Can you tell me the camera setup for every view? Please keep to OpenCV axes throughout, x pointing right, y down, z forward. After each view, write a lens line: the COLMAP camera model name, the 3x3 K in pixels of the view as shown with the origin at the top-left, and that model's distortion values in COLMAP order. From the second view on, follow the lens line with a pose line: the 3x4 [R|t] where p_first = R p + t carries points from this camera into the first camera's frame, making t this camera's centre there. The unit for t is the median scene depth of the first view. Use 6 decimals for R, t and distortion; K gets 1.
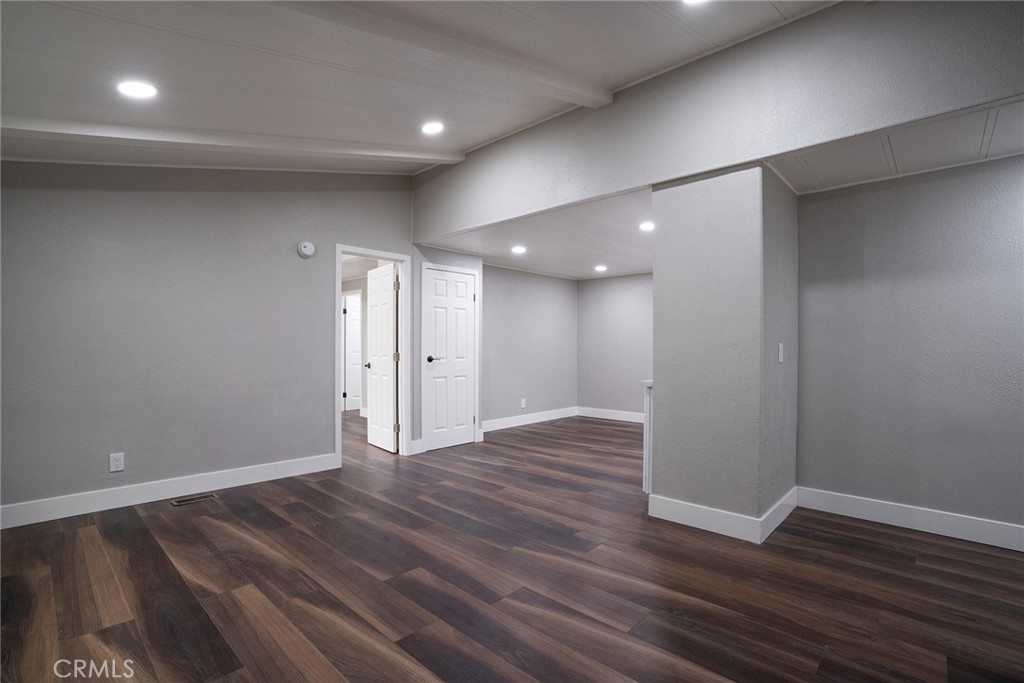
lens RADIAL K [[472.4, 0, 511.1], [0, 472.4, 344.6], [0, 0, 1]] dist [-0.065076, 0.021812]
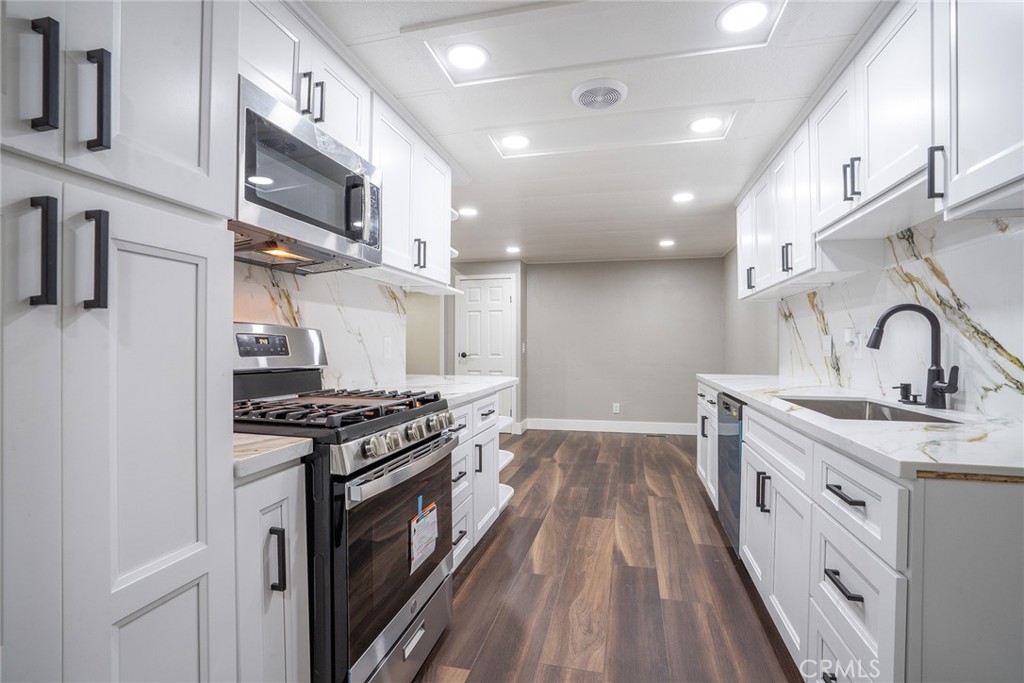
lens RADIAL K [[472.4, 0, 507.8], [0, 472.4, 346.7], [0, 0, 1]] dist [-0.065076, 0.021812]
pose [[0.481005, -0.000876, -0.876717, 1.478553], [0.002637, 0.999996, 0.000447, 0.014350], [0.876714, -0.002527, 0.481006, 0.812081]]
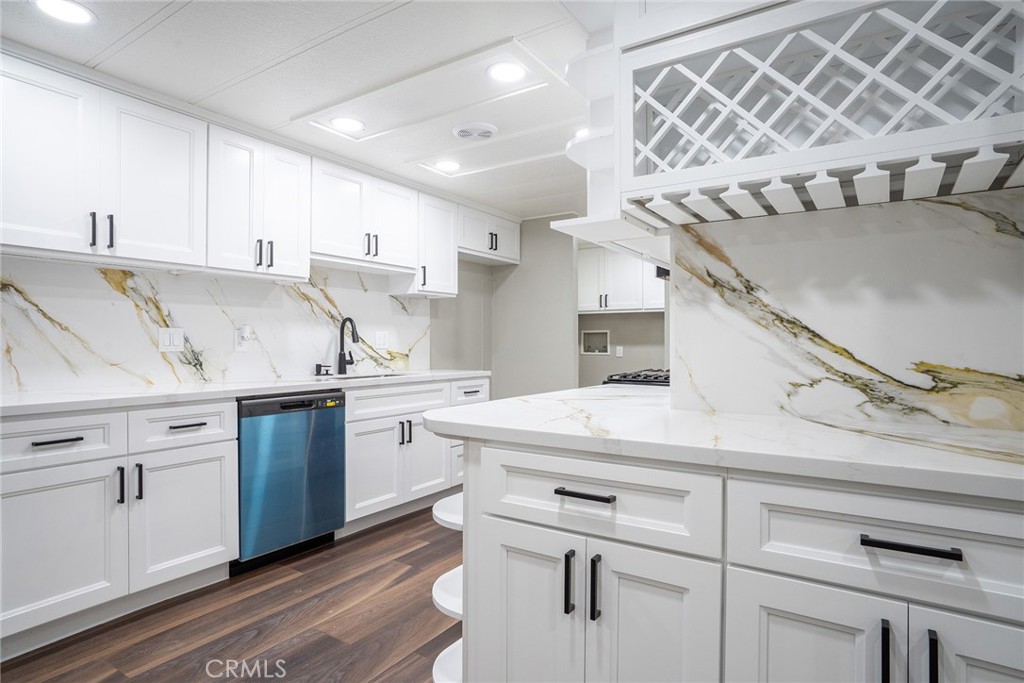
lens RADIAL K [[551.8, 0, 507.9], [0, 551.8, 344.7], [0, 0, 1]] dist [-0.031522, 0.013150]
pose [[-0.165460, -0.007256, 0.986190, 0.105907], [-0.004598, 0.999968, 0.006586, 0.014136], [-0.986206, -0.003445, -0.165488, 1.314980]]
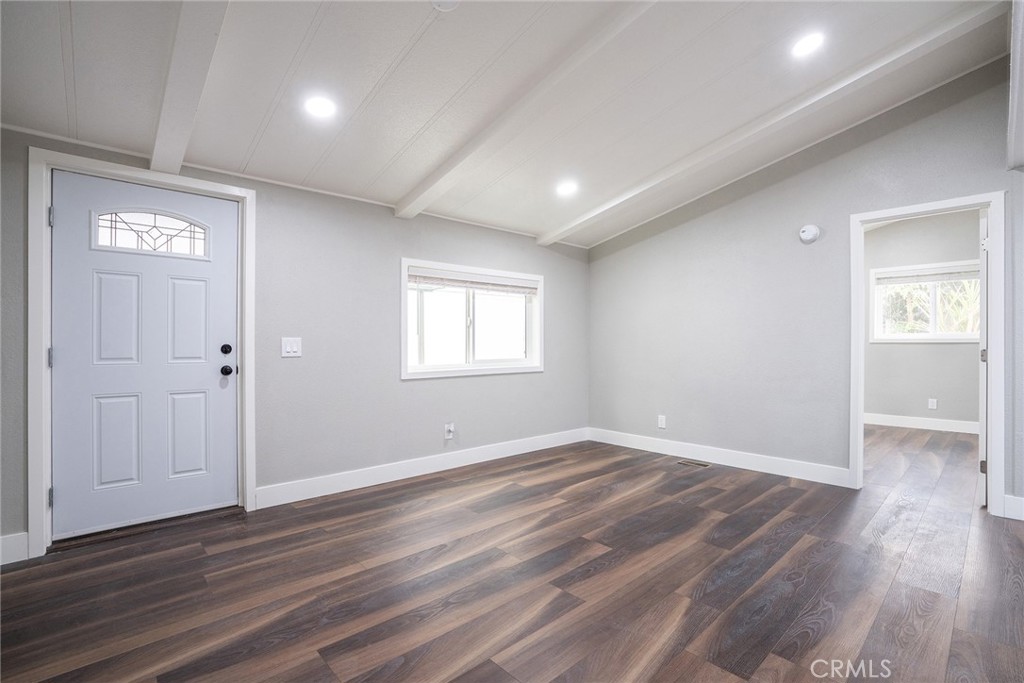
lens RADIAL K [[472.4, 0, 512.8], [0, 472.4, 343.0], [0, 0, 1]] dist [-0.065076, 0.021812]
pose [[-0.064882, -0.003077, -0.997888, 0.620975], [0.003755, 0.999987, -0.003328, 0.012921], [0.997886, -0.003963, -0.064869, 0.606997]]
